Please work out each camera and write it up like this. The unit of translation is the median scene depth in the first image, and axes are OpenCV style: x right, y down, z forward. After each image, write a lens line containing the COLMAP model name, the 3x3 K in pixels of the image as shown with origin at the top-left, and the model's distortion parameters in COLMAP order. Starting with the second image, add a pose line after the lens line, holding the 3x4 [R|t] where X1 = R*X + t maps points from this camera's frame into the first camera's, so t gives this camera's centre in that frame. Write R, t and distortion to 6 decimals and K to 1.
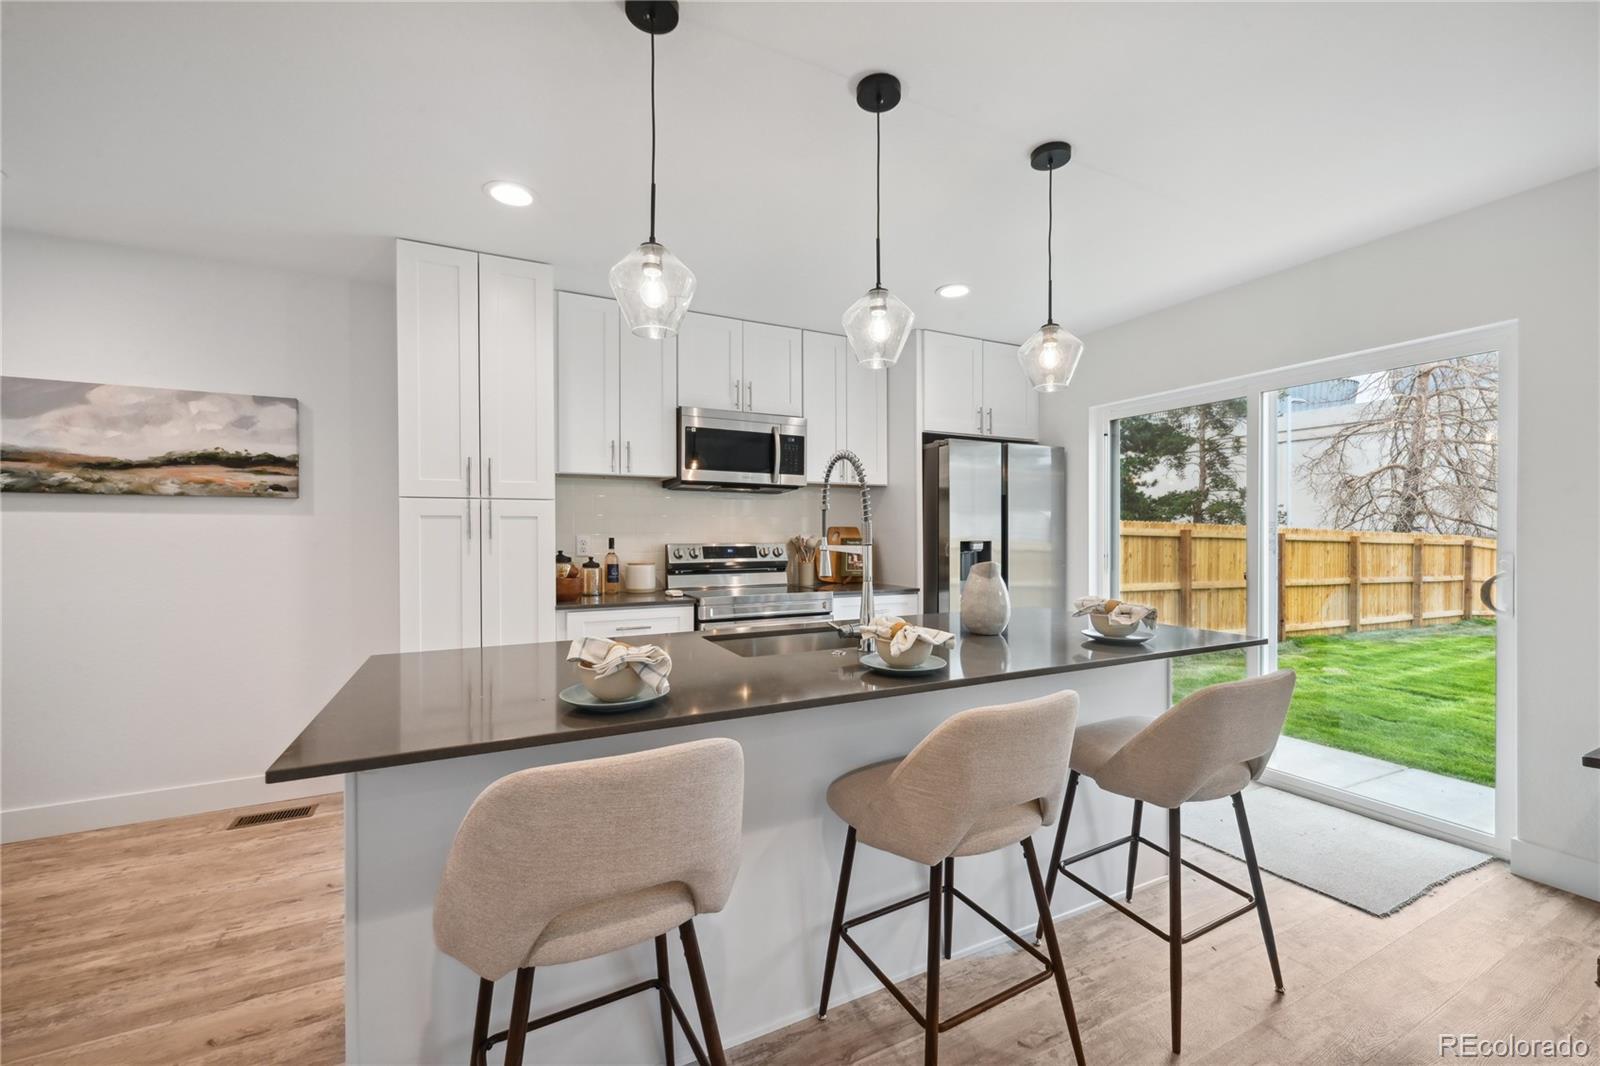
lens RADIAL K [[641.0, 0, 805.9], [0, 641.0, 535.4], [0, 0, 1]] dist [-0.005460, 0.001390]
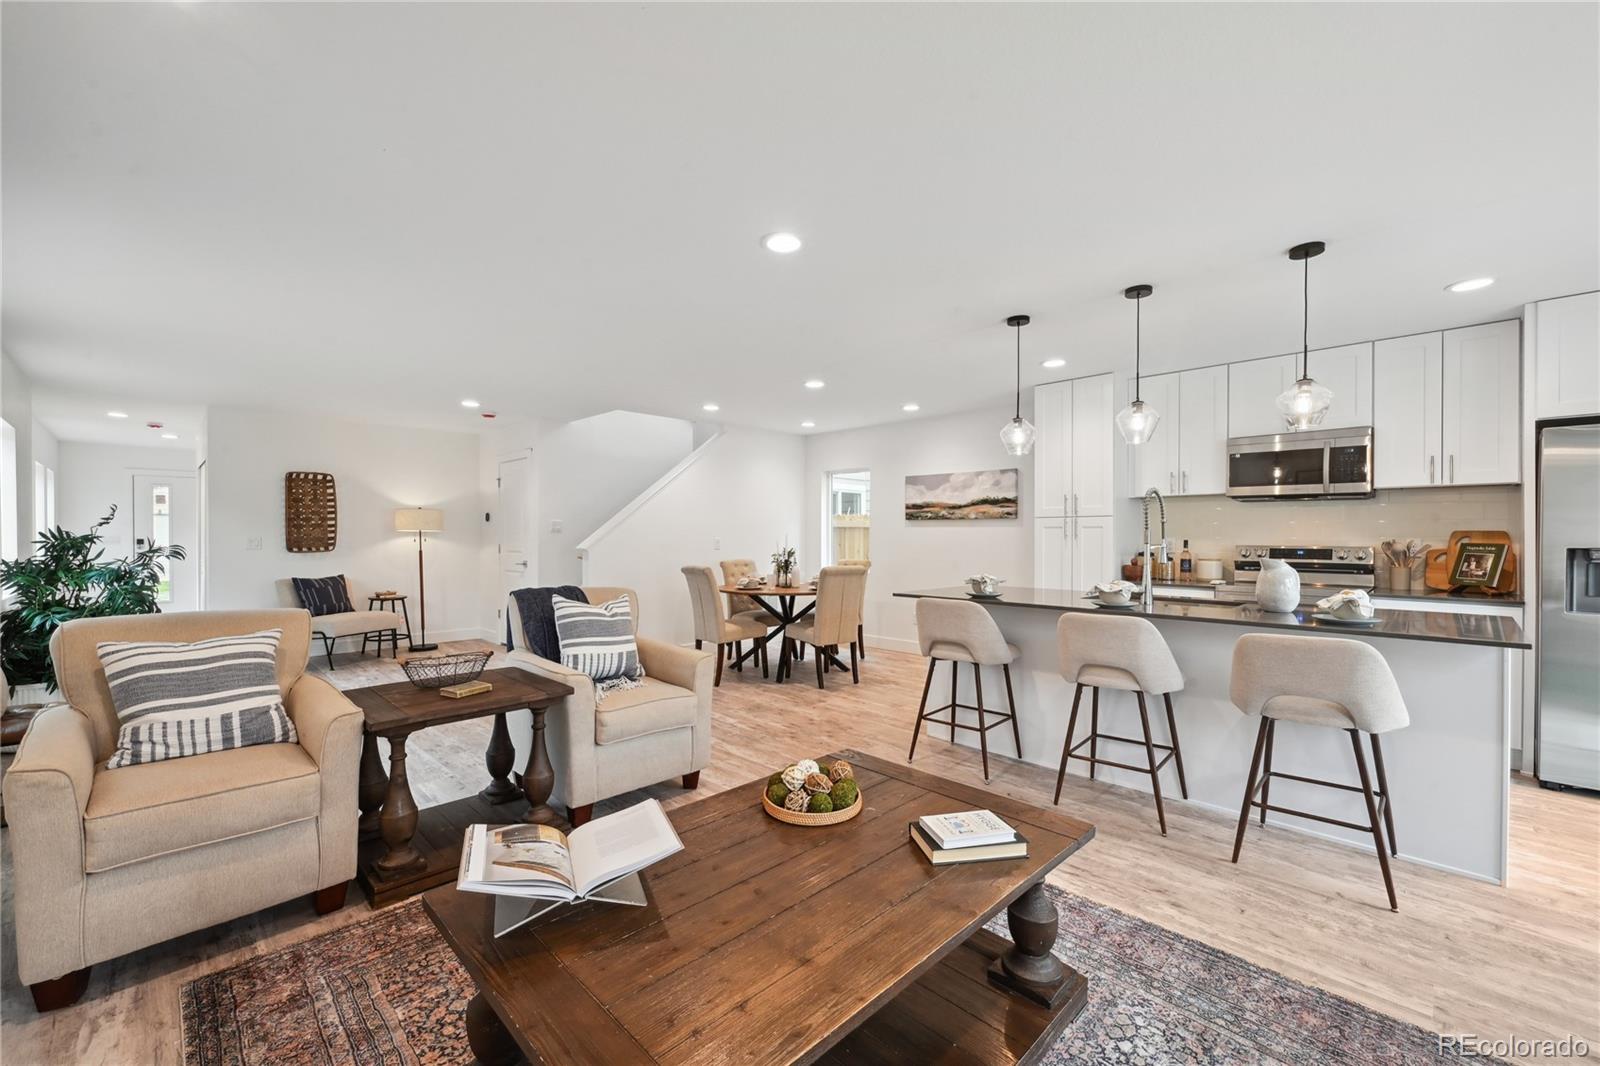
lens RADIAL K [[641.0, 0, 794.1], [0, 641.0, 533.8], [0, 0, 1]] dist [-0.005460, 0.001390]
pose [[0.309754, -0.000276, -0.950817, 0.914250], [-0.006796, 0.999974, -0.002505, -0.000251], [0.950792, 0.007238, 0.309744, -0.285579]]
